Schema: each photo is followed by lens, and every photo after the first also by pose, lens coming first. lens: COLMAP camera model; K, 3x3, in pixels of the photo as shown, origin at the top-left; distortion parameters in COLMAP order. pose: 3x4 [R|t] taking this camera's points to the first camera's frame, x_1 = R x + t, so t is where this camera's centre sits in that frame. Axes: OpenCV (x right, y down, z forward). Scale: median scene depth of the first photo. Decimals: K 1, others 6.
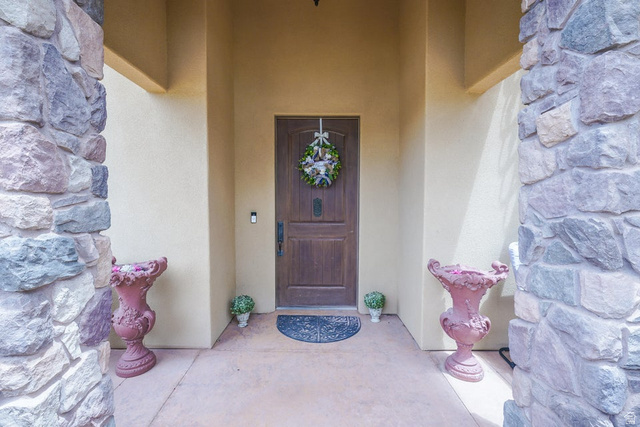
lens RADIAL K [[277.2, 0, 319.5], [0, 277.2, 209.6], [0, 0, 1]] dist [-0.000853, 0.000022]
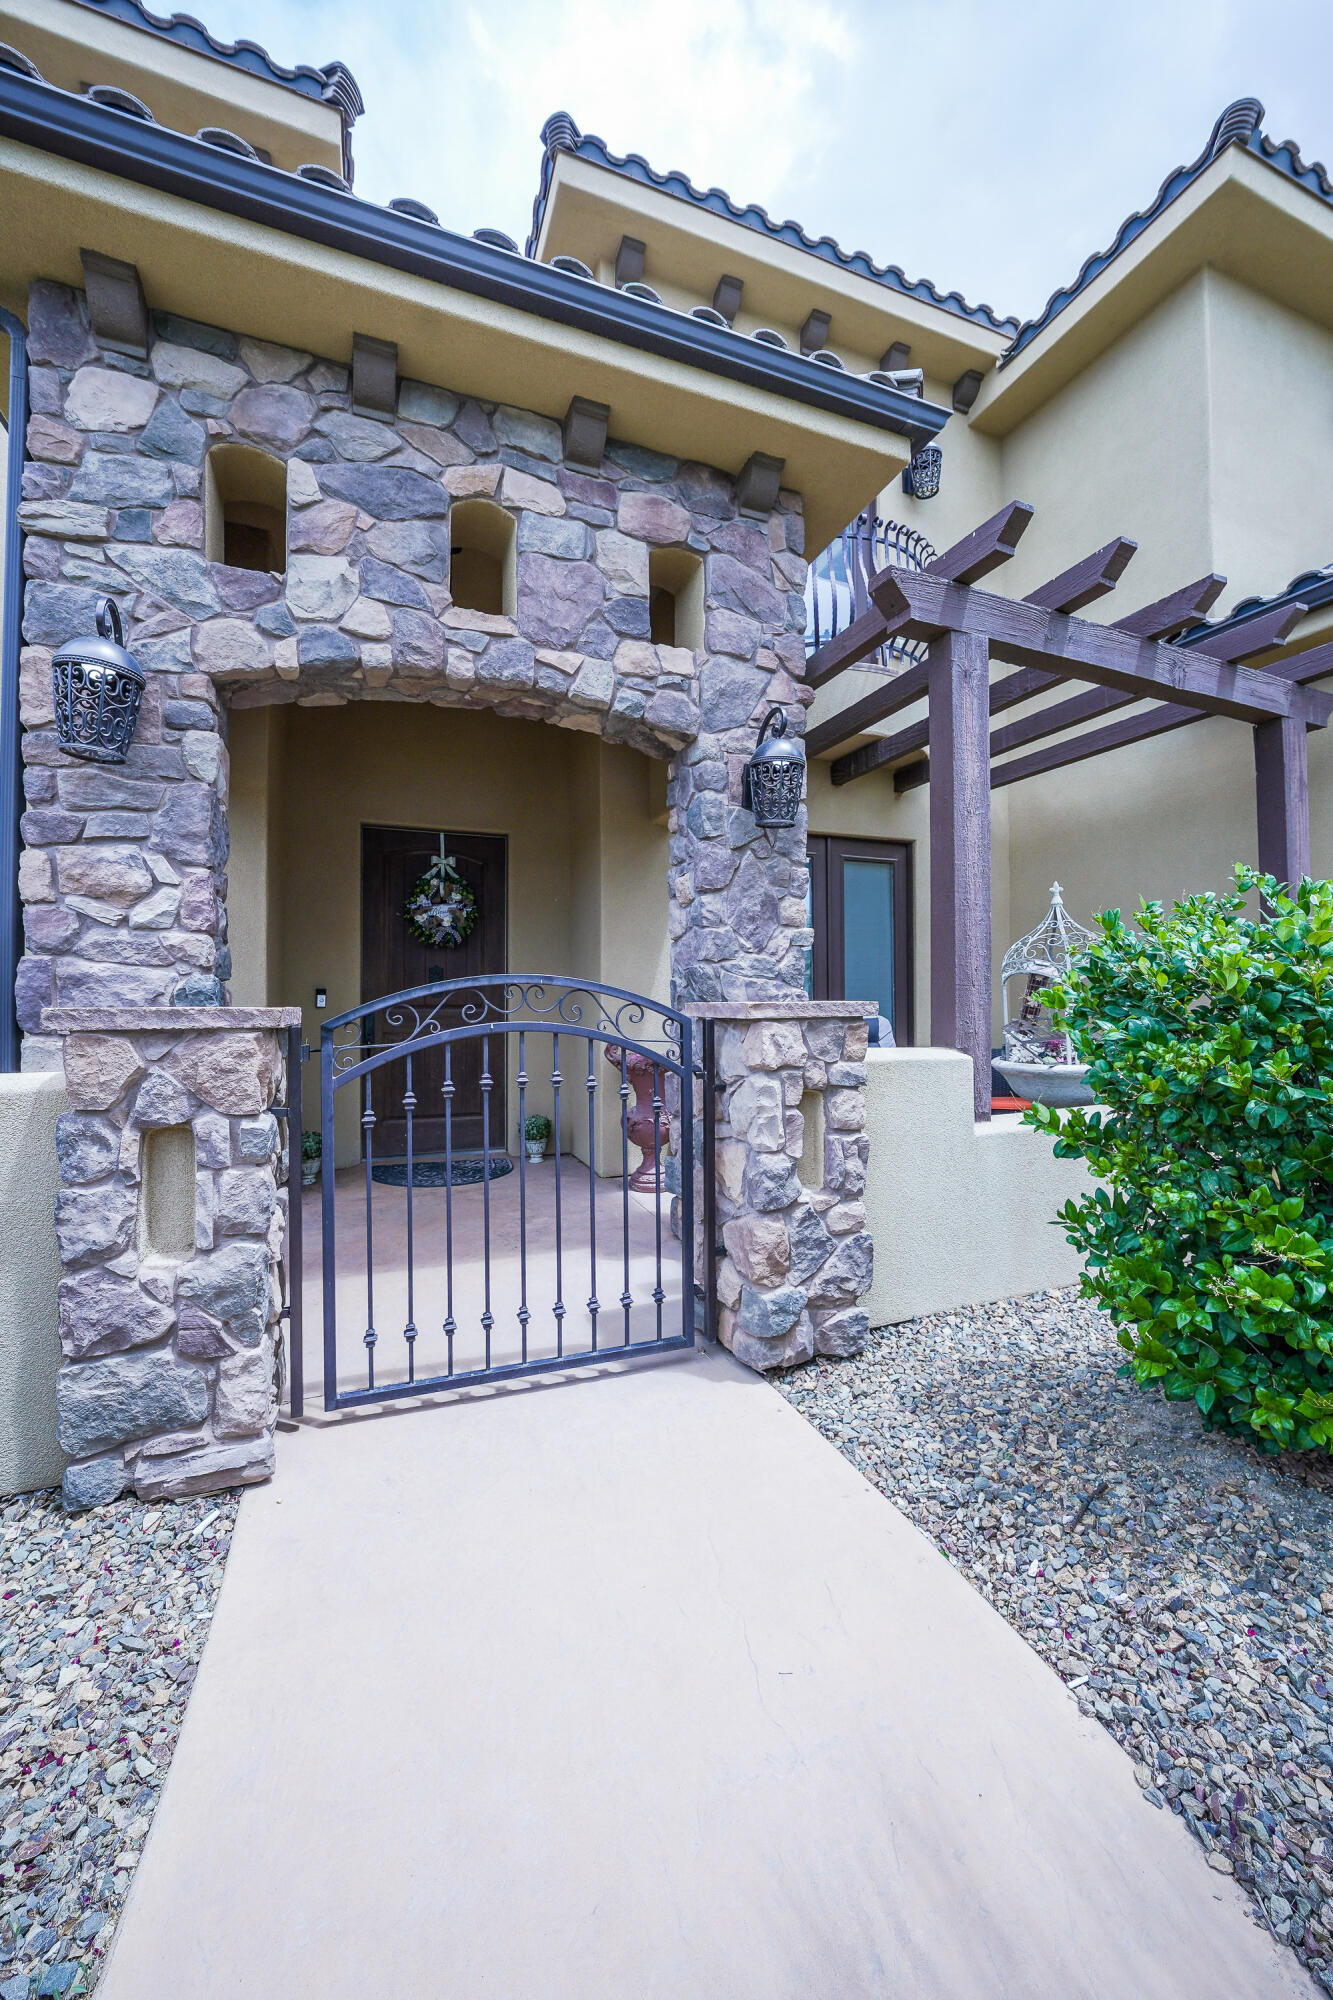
lens RADIAL K [[764.2, 0, 666.5], [0, 764.2, 1000.0], [0, 0, 1]] dist [-0.000074, -0.000004]
pose [[0.932599, -0.004492, 0.360885, -0.145598], [0.018099, 0.999247, -0.034332, 0.100695], [-0.360459, 0.038550, 0.931978, -0.727553]]
